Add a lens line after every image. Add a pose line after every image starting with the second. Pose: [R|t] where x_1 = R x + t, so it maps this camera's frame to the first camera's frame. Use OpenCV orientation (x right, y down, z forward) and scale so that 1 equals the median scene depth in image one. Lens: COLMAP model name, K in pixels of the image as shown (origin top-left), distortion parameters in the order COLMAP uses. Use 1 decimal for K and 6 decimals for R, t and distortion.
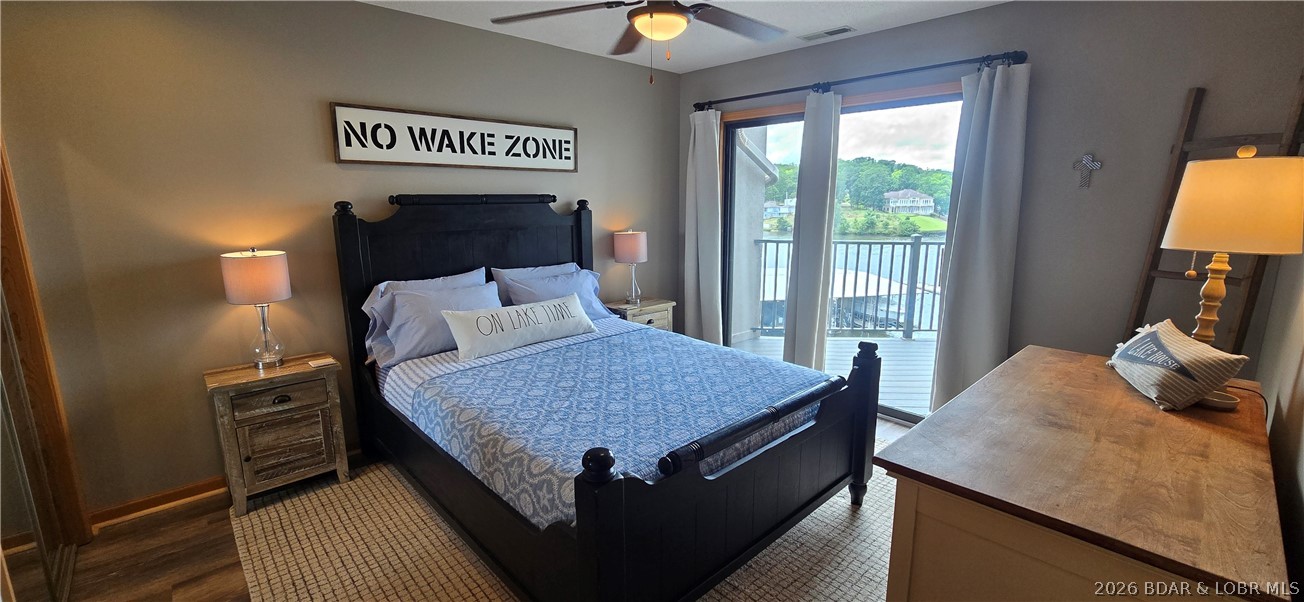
lens RADIAL K [[532.6, 0, 668.0], [0, 532.6, 304.2], [0, 0, 1]] dist [-0.002062, 0.001113]
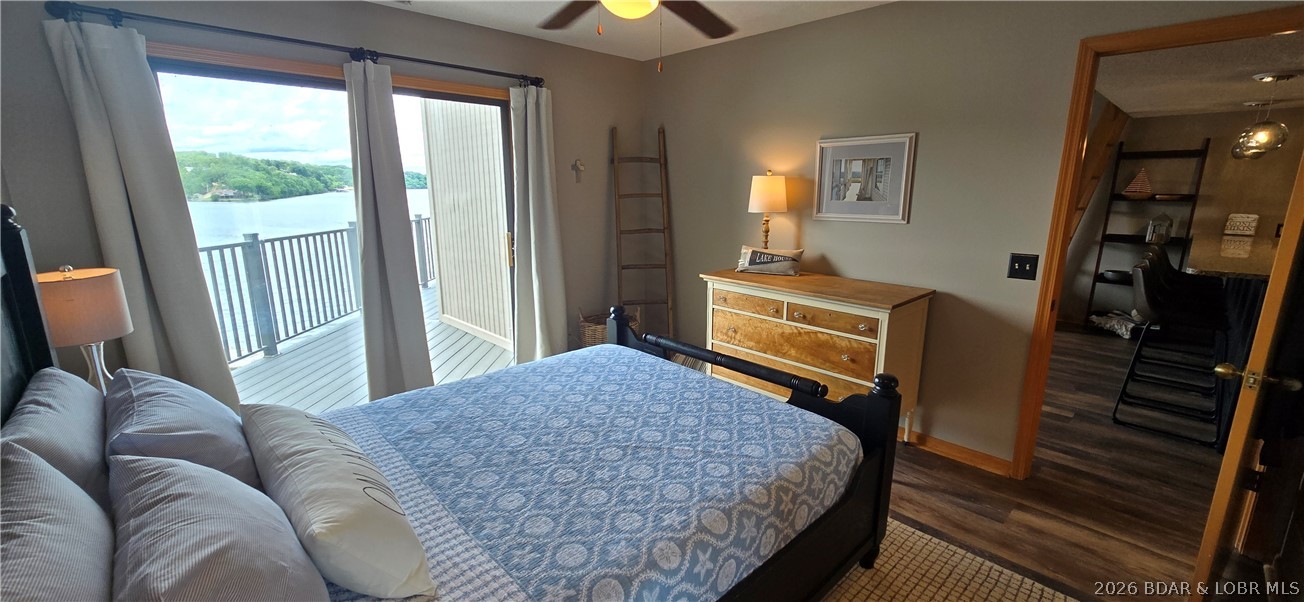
lens RADIAL K [[532.6, 0, 648.6], [0, 532.6, 304.7], [0, 0, 1]] dist [-0.002062, 0.001113]
pose [[0.012166, -0.221886, 0.974997, -0.634836], [0.195265, 0.956824, 0.215314, -0.141712], [-0.980675, 0.187763, 0.054967, 0.649456]]
